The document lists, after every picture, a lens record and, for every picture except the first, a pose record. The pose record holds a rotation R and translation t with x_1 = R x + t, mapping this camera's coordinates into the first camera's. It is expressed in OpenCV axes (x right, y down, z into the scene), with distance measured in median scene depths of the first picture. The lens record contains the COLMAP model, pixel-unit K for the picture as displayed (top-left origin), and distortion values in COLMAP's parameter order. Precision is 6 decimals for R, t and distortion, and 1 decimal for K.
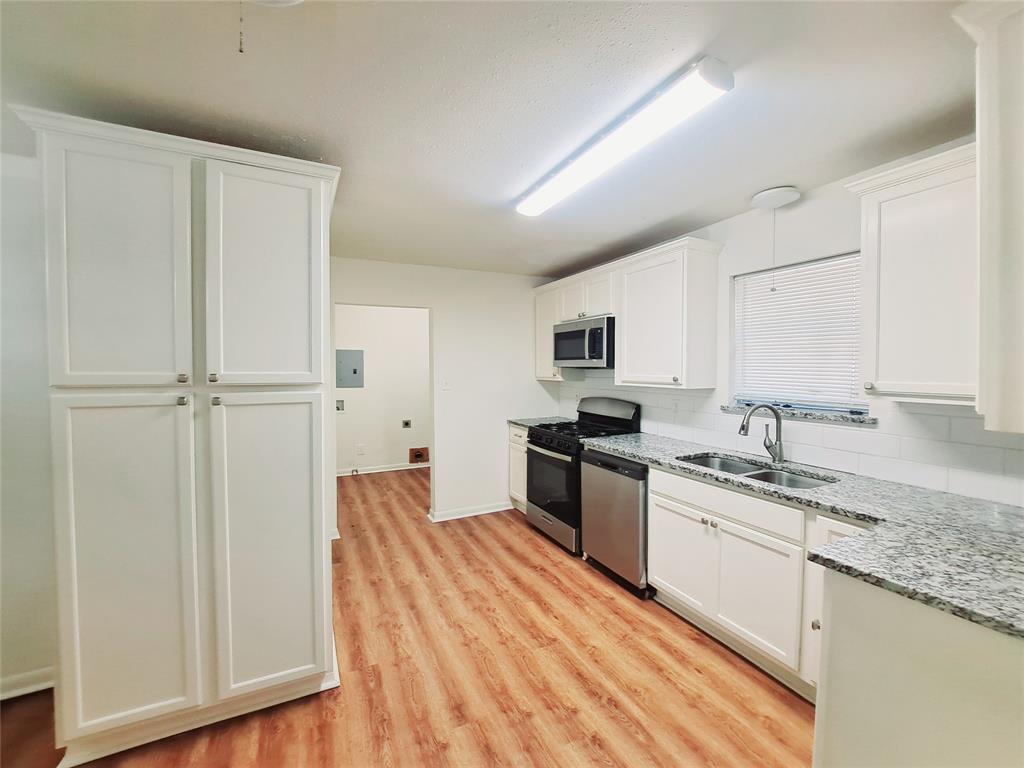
lens RADIAL K [[408.0, 0, 516.8], [0, 408.0, 396.5], [0, 0, 1]] dist [-0.011528, -0.001331]
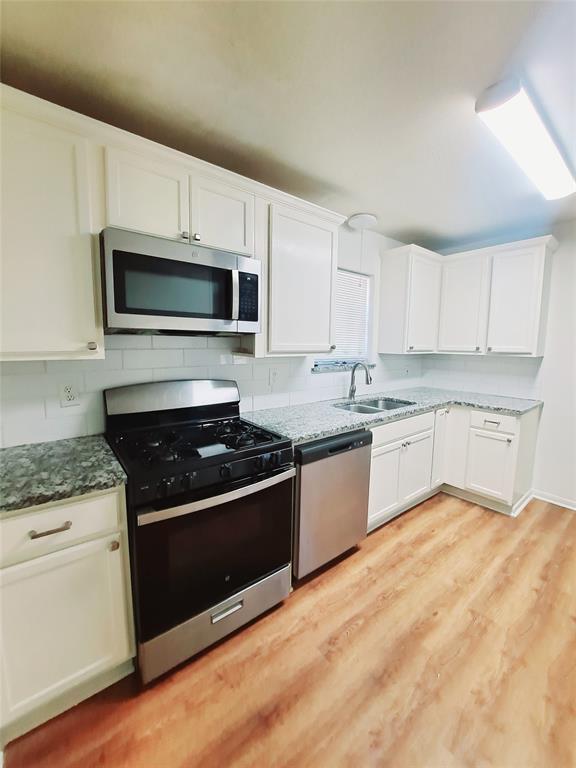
lens RADIAL K [[306.0, 0, 292.0], [0, 306.0, 376.7], [0, 0, 1]] dist [-0.011528, -0.001331]
pose [[-0.191540, -0.116733, 0.974518, -0.297624], [0.049577, 0.990484, 0.128389, -0.056634], [-0.980232, 0.072905, -0.183930, 0.948801]]
